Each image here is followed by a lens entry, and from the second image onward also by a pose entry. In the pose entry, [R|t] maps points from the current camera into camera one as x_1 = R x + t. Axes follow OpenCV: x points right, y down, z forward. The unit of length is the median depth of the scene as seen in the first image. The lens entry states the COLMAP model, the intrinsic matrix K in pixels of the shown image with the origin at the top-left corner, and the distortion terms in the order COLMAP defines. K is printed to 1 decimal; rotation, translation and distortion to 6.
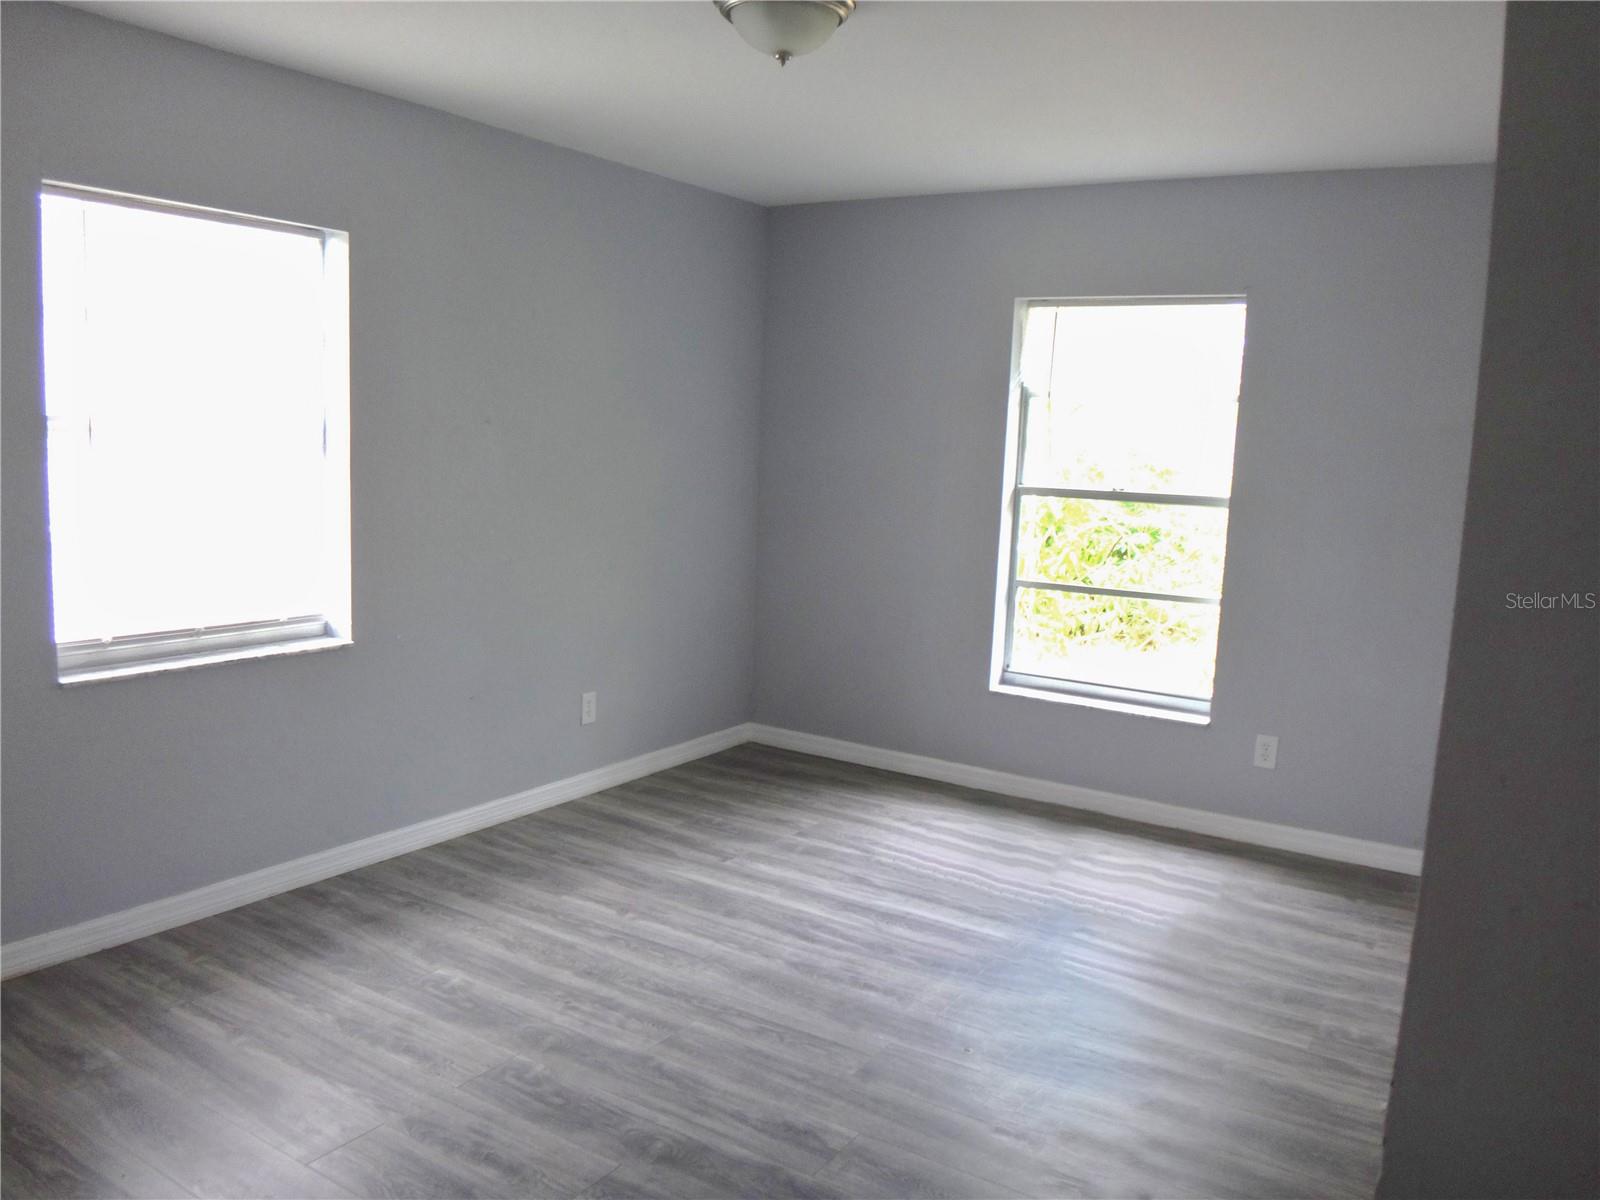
lens RADIAL K [[1247.1, 0, 800.0], [0, 1247.1, 600.0], [0, 0, 1]] dist [-0.004312, -0.003368]
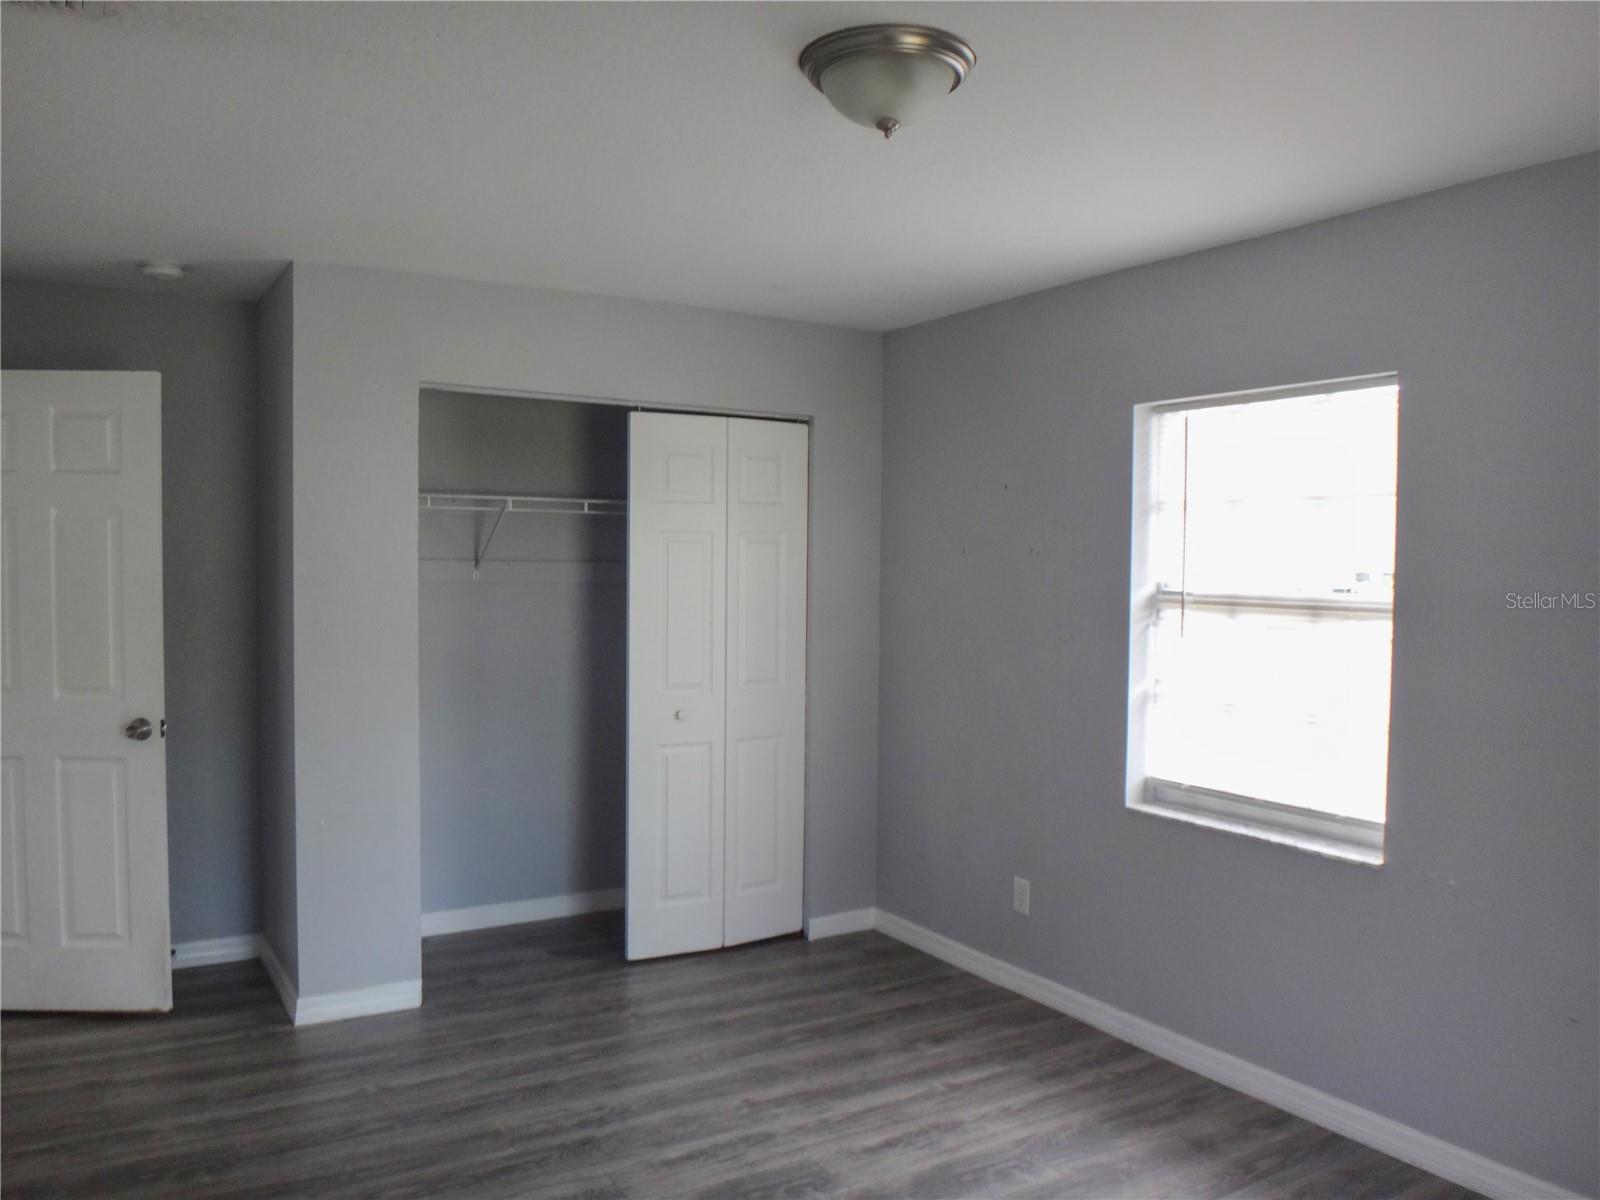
lens RADIAL K [[1247.1, 0, 800.0], [0, 1247.1, 600.0], [0, 0, 1]] dist [-0.004312, -0.003368]
pose [[-0.422657, -0.022627, -0.906007, 0.666029], [-0.148992, 0.987821, 0.044835, -0.142621], [0.893959, 0.153938, -0.420881, 1.193283]]
